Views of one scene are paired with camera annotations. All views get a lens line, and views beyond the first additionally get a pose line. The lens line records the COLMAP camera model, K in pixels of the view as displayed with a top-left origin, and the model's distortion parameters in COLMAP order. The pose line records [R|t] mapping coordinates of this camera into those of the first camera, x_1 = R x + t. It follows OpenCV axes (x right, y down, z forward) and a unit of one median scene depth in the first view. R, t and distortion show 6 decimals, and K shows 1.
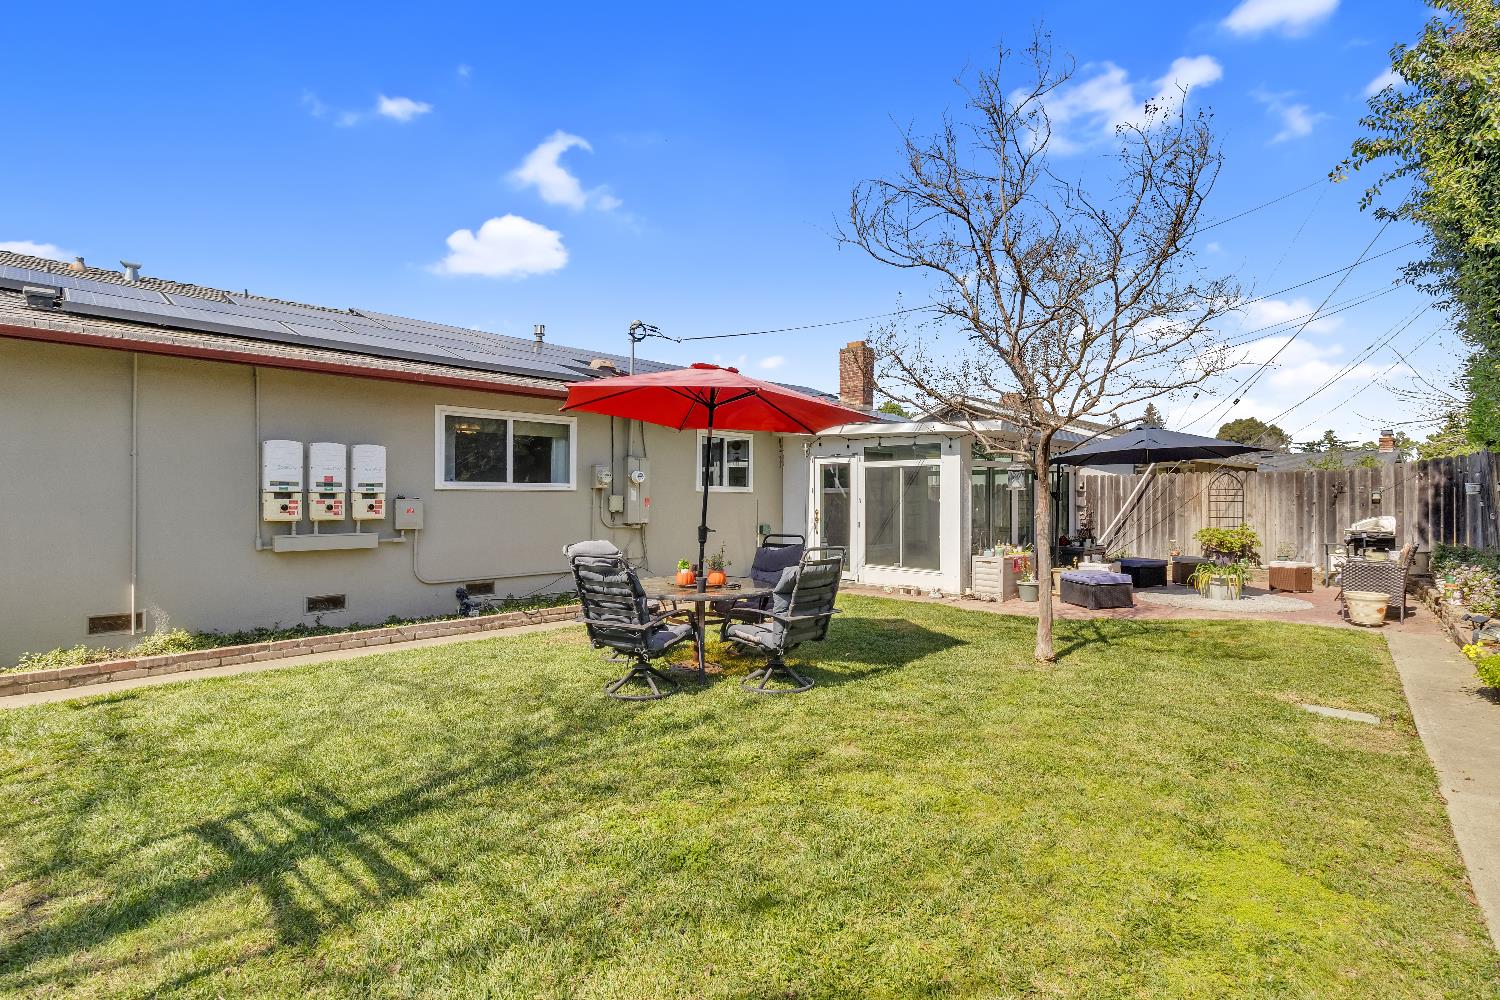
lens RADIAL K [[702.7, 0, 756.8], [0, 702.7, 502.5], [0, 0, 1]] dist [-0.000157, -0.000328]
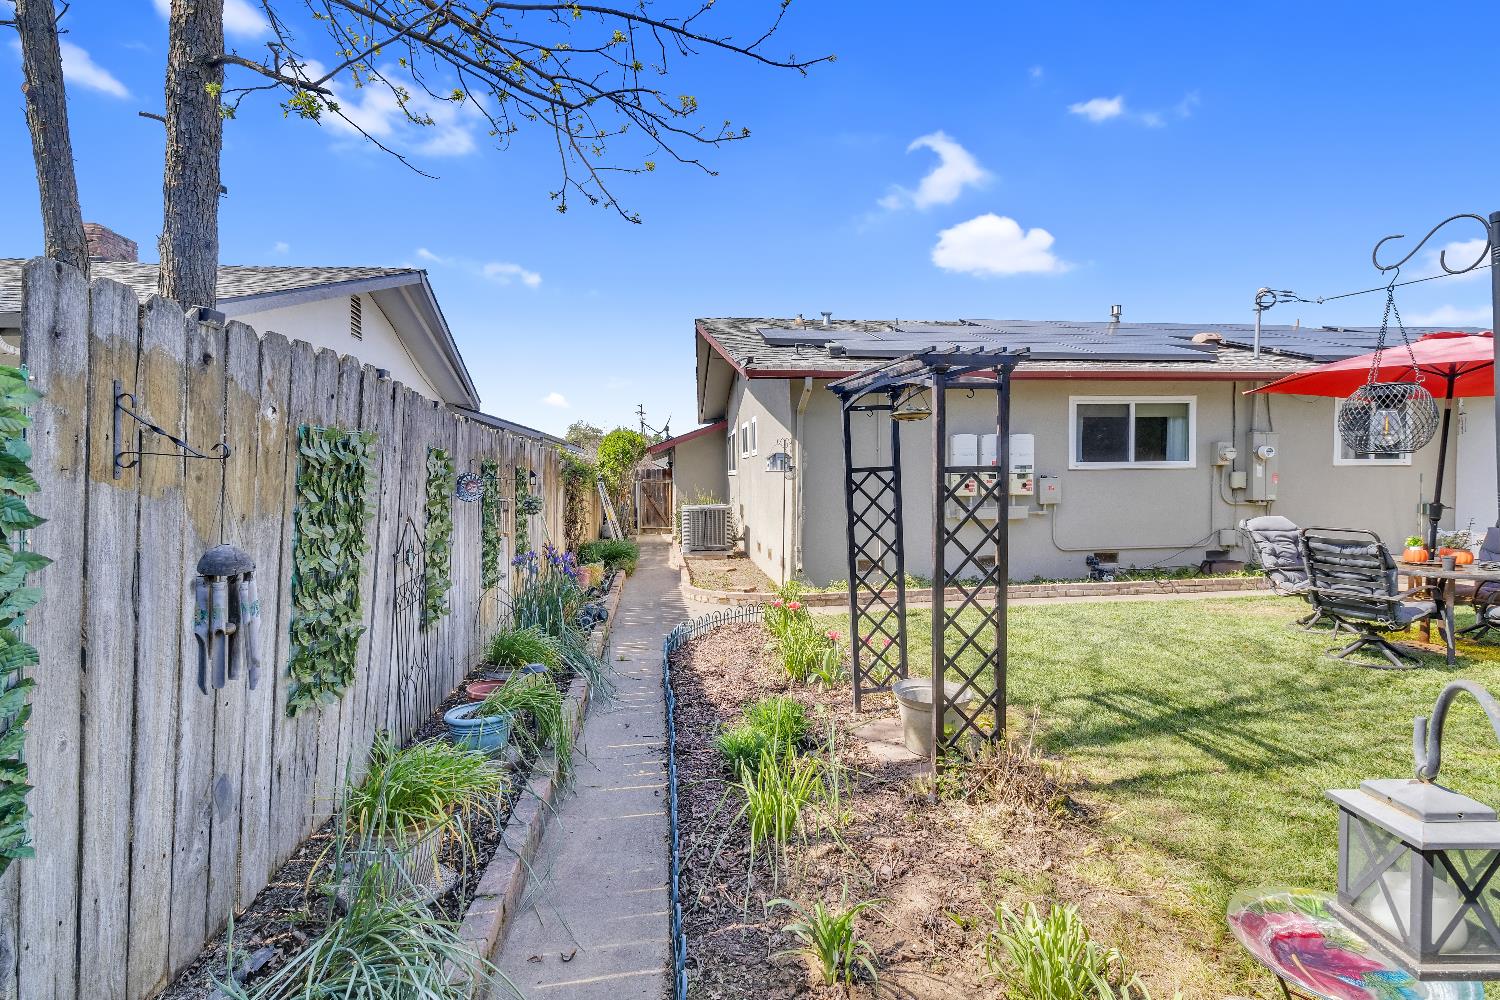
lens RADIAL K [[702.7, 0, 756.8], [0, 702.7, 502.5], [0, 0, 1]] dist [-0.000157, -0.000328]
pose [[0.787996, 0.008433, -0.615622, -0.237486], [0.012107, 0.999501, 0.029189, -0.006653], [0.615561, -0.030454, 0.787501, -0.357218]]
